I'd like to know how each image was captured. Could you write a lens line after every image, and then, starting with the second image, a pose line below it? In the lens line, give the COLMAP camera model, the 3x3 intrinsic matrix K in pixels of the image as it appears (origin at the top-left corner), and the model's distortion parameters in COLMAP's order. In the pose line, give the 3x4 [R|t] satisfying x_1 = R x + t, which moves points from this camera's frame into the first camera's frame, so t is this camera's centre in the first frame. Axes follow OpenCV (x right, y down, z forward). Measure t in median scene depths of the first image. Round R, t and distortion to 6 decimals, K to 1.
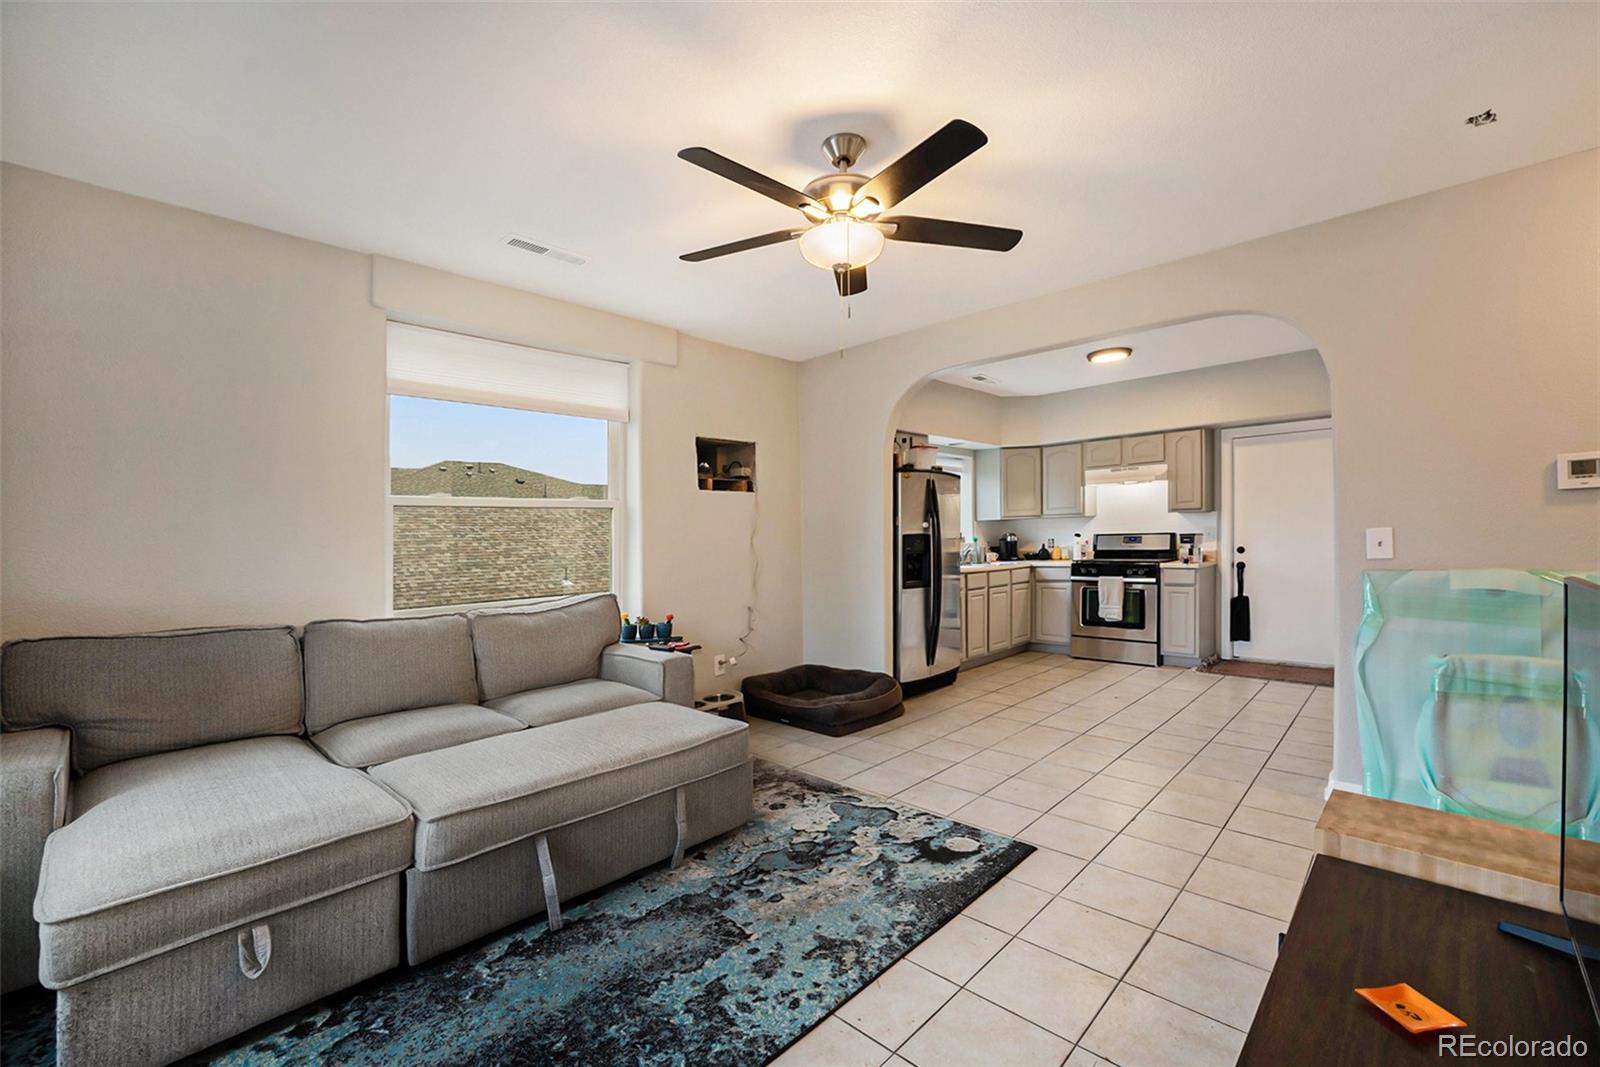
lens RADIAL K [[666.7, 0, 796.7], [0, 666.7, 538.2], [0, 0, 1]] dist [-0.004687, -0.000379]
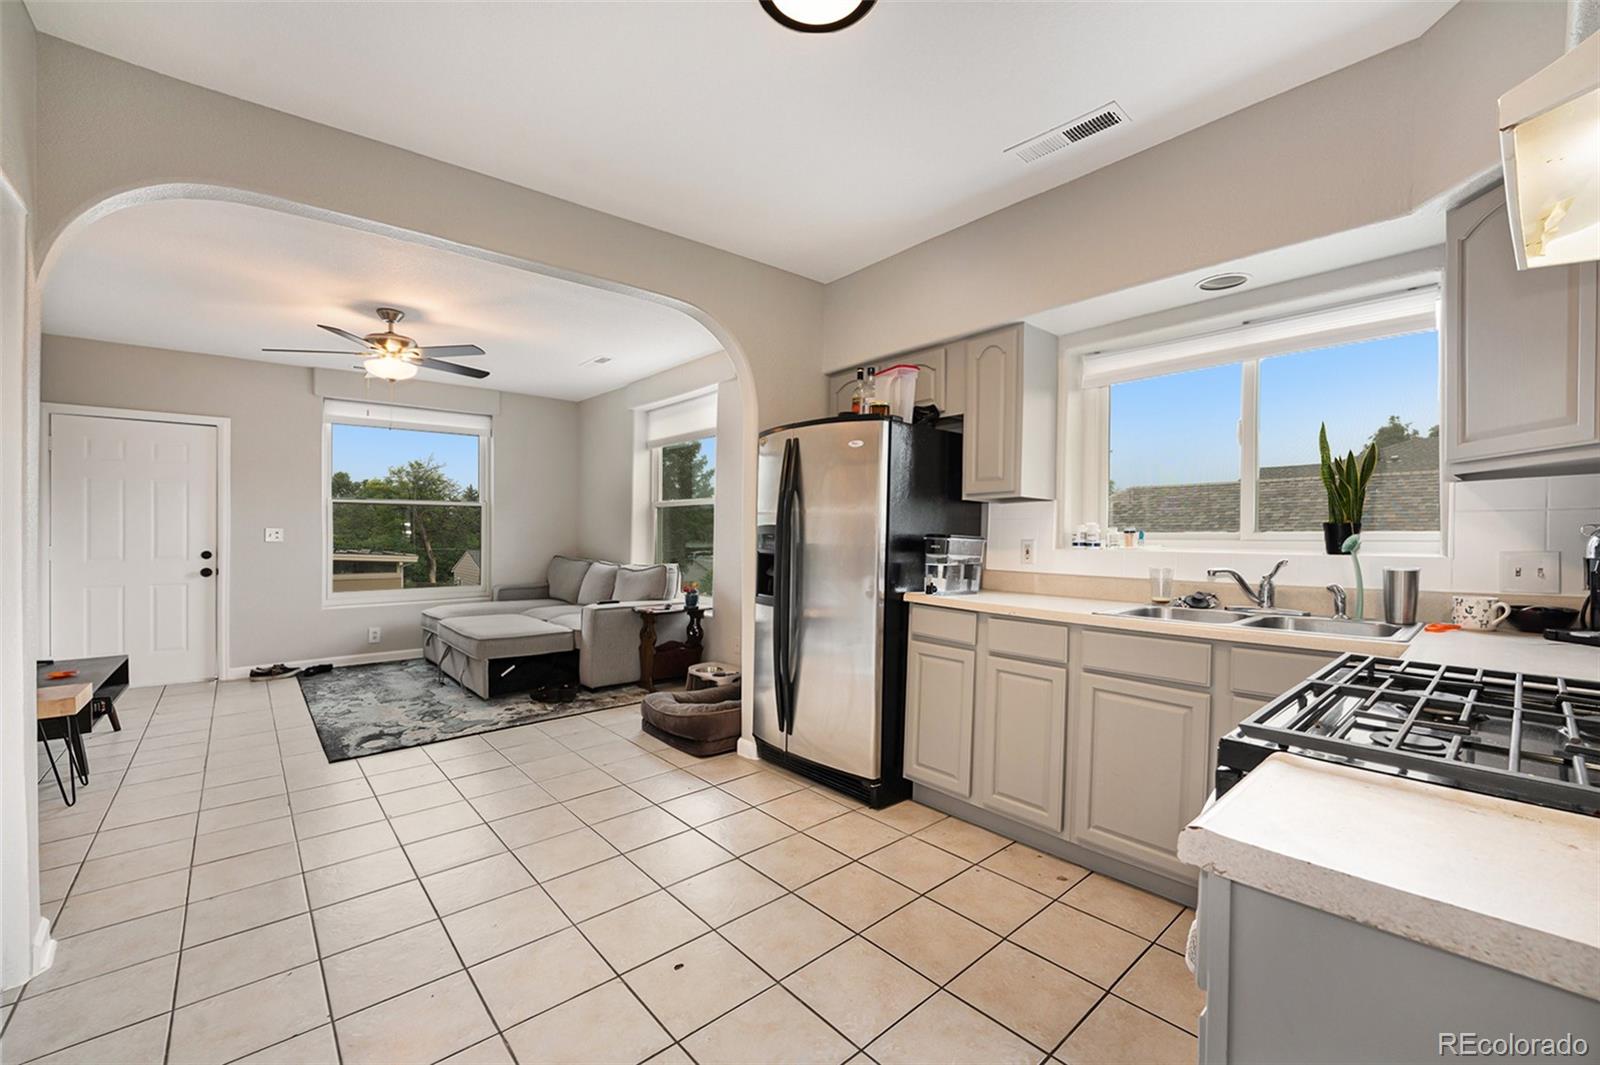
lens RADIAL K [[653.5, 0, 798.0], [0, 653.5, 532.4], [0, 0, 1]] dist [-0.014410, -0.000264]
pose [[-0.097750, 0.014746, -0.995102, 1.524989], [-0.000144, 0.999890, 0.014831, -0.011471], [0.995211, 0.001593, -0.097737, 2.026630]]
